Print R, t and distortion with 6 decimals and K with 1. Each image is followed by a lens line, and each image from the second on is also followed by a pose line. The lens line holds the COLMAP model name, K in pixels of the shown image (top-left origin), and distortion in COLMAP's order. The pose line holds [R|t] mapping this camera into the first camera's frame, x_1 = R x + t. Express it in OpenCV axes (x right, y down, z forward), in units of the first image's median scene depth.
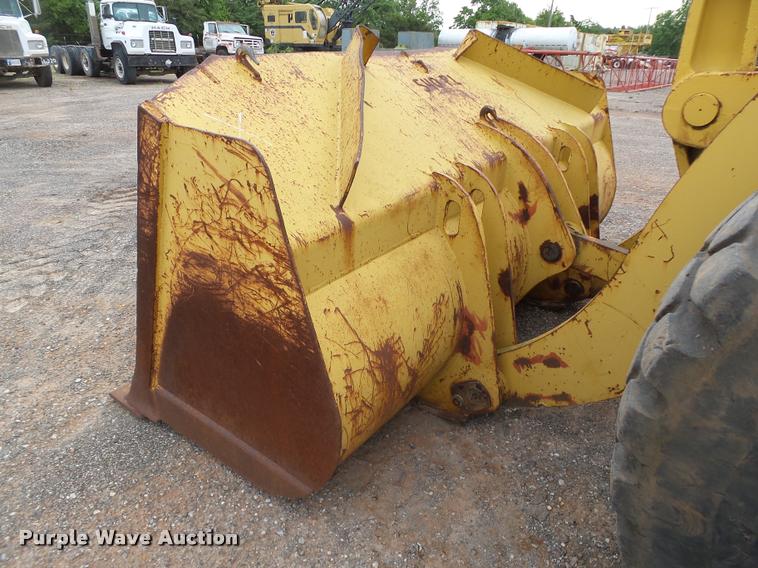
lens RADIAL K [[521.3, 0, 381.4], [0, 521.3, 285.9], [0, 0, 1]] dist [-0.010858, -0.001526]
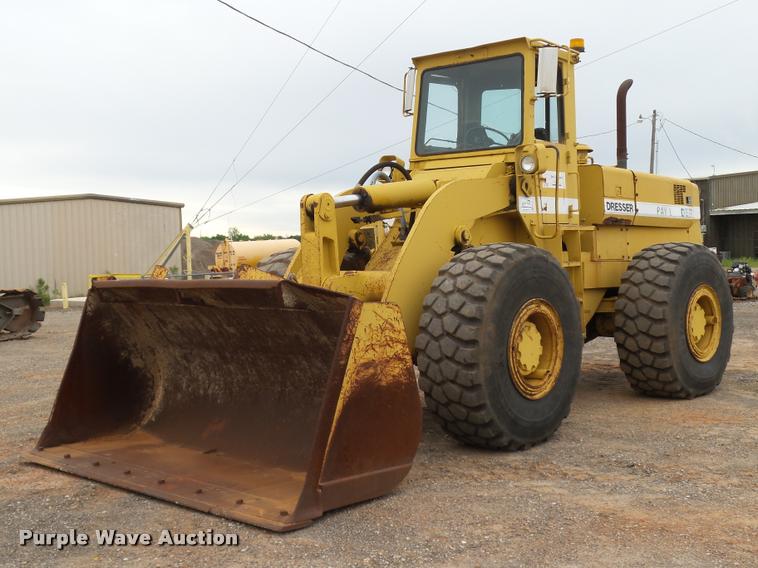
lens RADIAL K [[934.3, 0, 379.0], [0, 934.3, 284.0], [0, 0, 1]] dist [0.000426, 0.009828]
pose [[0.104015, -0.048923, 0.993372, -4.059334], [0.456703, 0.889610, -0.004008, -0.303755], [-0.883518, 0.454093, 0.114876, 0.387471]]
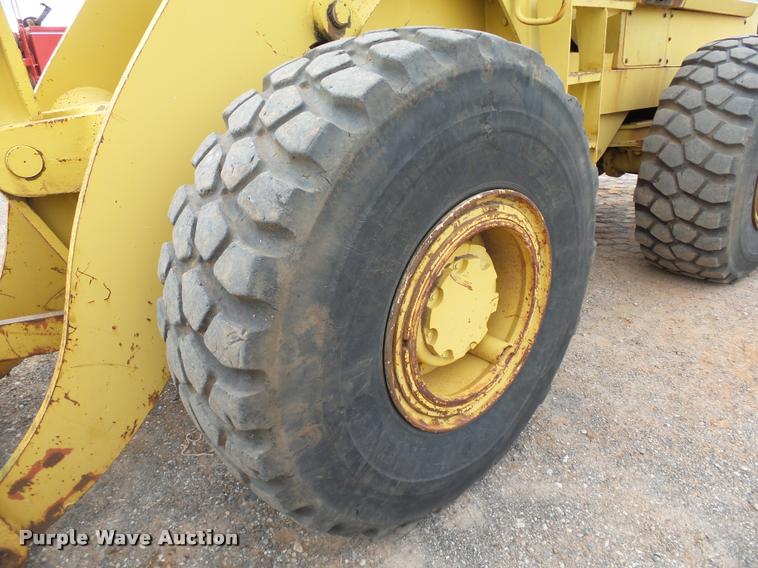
lens RADIAL K [[521.3, 0, 381.4], [0, 521.3, 285.9], [0, 0, 1]] dist [-0.010858, -0.001526]
pose [[0.219104, -0.408100, 0.886255, -0.256538], [0.463891, 0.842667, 0.273344, -0.101296], [-0.858370, 0.351235, 0.373946, 0.127042]]
